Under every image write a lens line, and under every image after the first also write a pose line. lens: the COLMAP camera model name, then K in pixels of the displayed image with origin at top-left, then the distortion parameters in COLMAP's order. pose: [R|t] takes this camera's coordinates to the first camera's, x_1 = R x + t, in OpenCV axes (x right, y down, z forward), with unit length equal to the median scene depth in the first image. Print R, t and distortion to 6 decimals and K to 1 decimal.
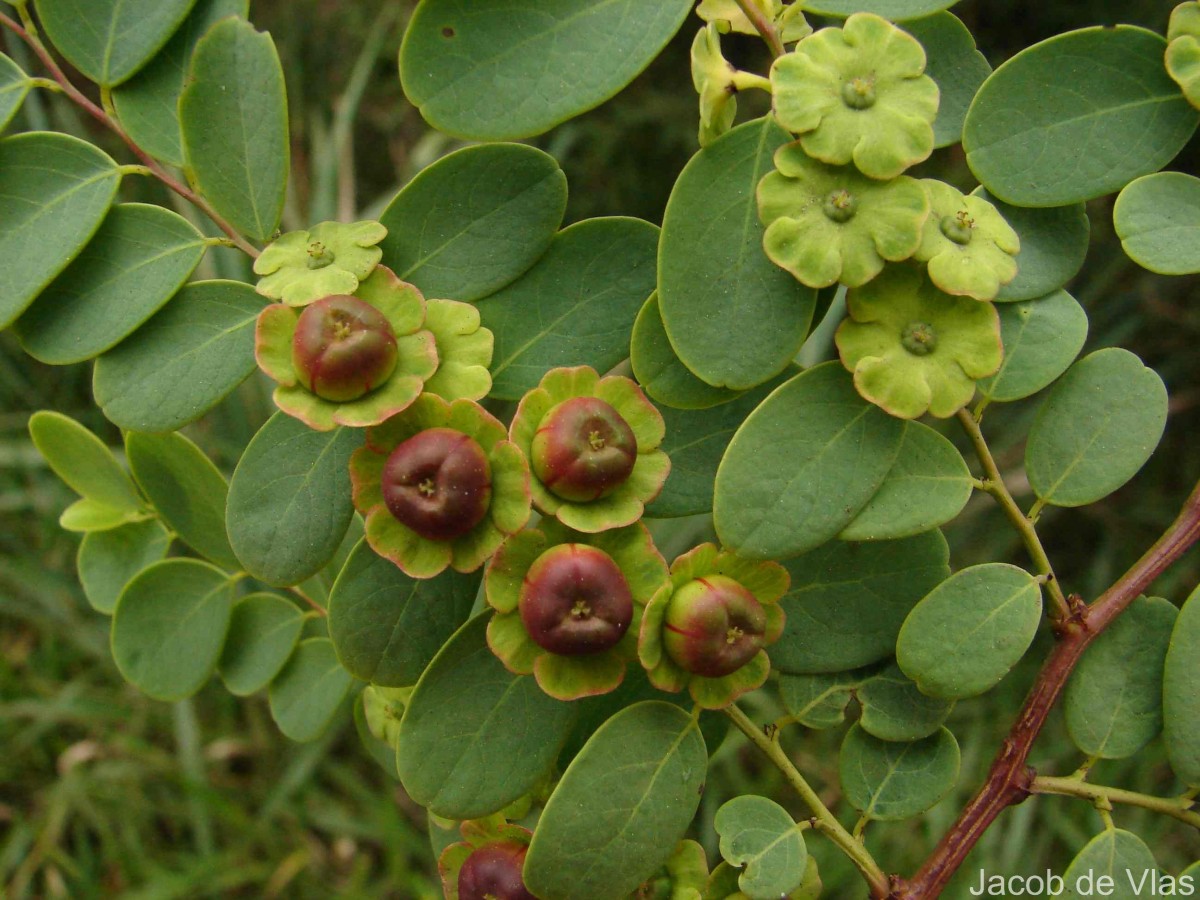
lens RADIAL K [[1256.9, 0, 600.0], [0, 1256.9, 450.0], [0, 0, 1]] dist [-0.266453, 0.212063]
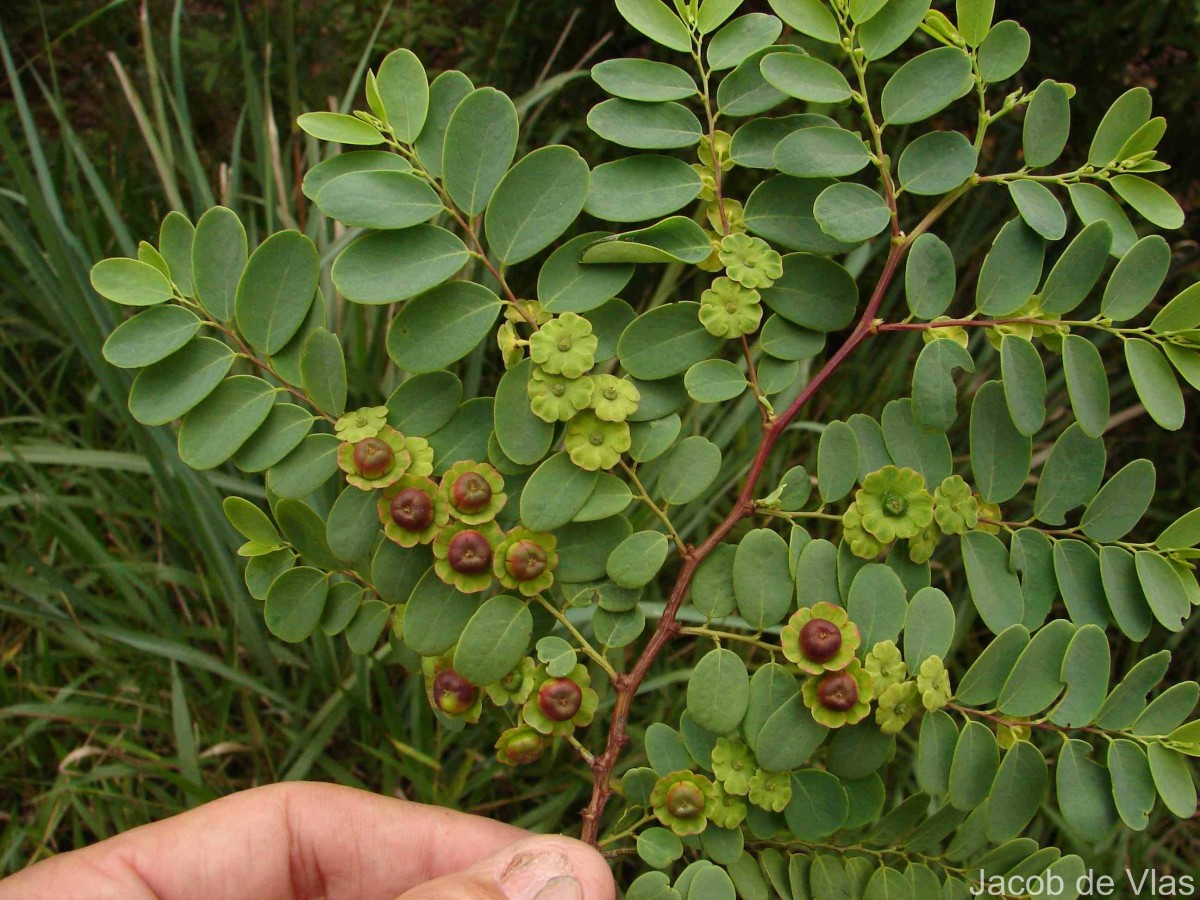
lens RADIAL K [[1256.9, 0, 600.0], [0, 1256.9, 450.0], [0, 0, 1]] dist [-0.266453, 0.212063]
pose [[0.997373, -0.066898, -0.027767, 0.324343], [0.063784, 0.992848, -0.100921, 0.185528], [0.034320, 0.098885, 0.994507, -1.502392]]
